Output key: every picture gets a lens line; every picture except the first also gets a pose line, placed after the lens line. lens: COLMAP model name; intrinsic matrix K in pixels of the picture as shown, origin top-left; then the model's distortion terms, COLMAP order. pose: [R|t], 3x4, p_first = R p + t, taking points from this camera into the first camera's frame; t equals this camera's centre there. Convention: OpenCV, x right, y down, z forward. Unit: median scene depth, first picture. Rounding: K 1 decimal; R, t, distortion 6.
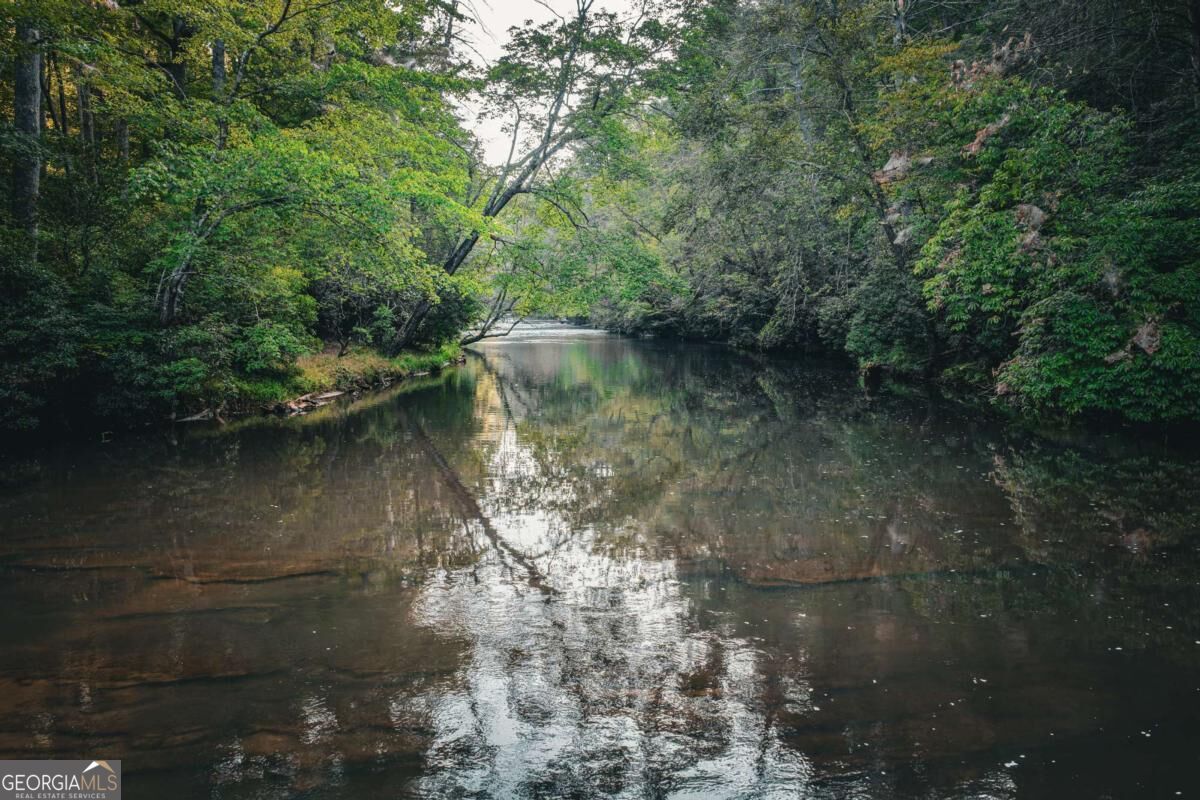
lens RADIAL K [[989.9, 0, 599.0], [0, 989.9, 402.7], [0, 0, 1]] dist [-0.008323, 0.029405]
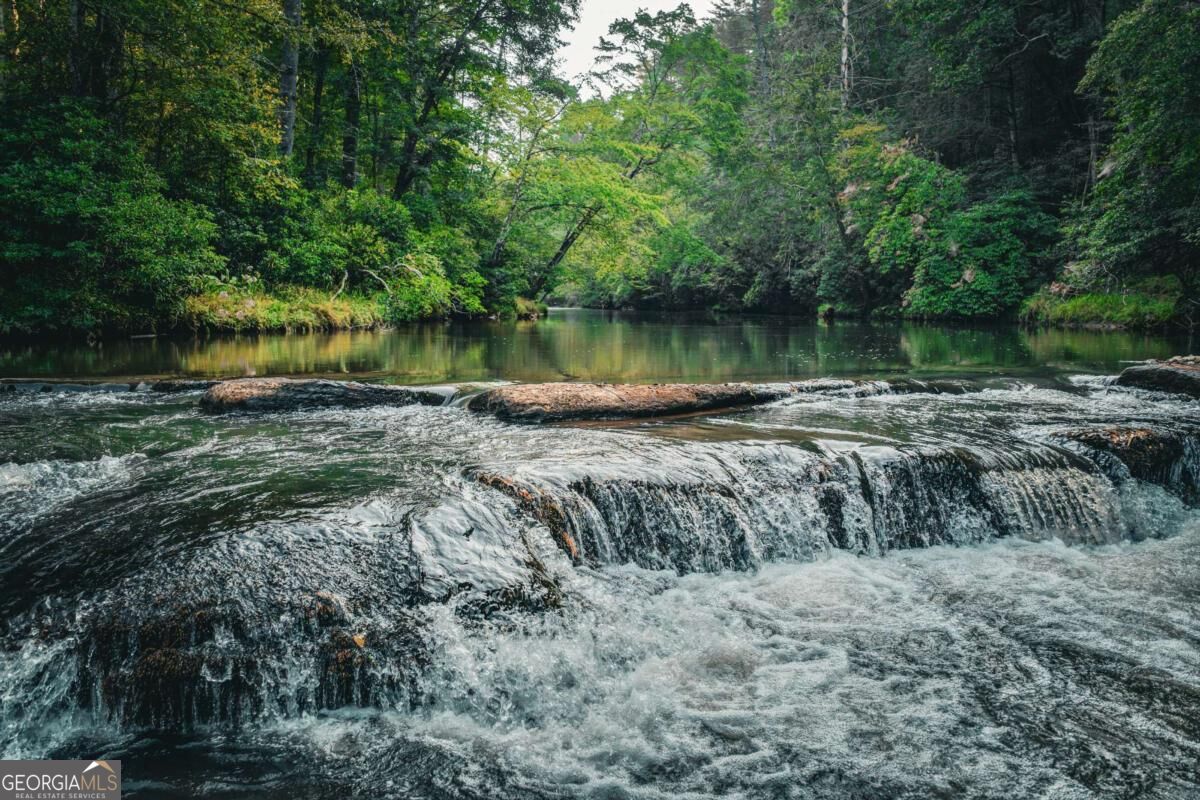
lens RADIAL K [[989.9, 0, 604.8], [0, 989.9, 399.6], [0, 0, 1]] dist [-0.008323, 0.029405]
pose [[0.996057, 0.004236, 0.088620, -0.415001], [-0.004400, 0.999989, 0.001654, 0.194686], [-0.088612, -0.002037, 0.996064, -1.041290]]
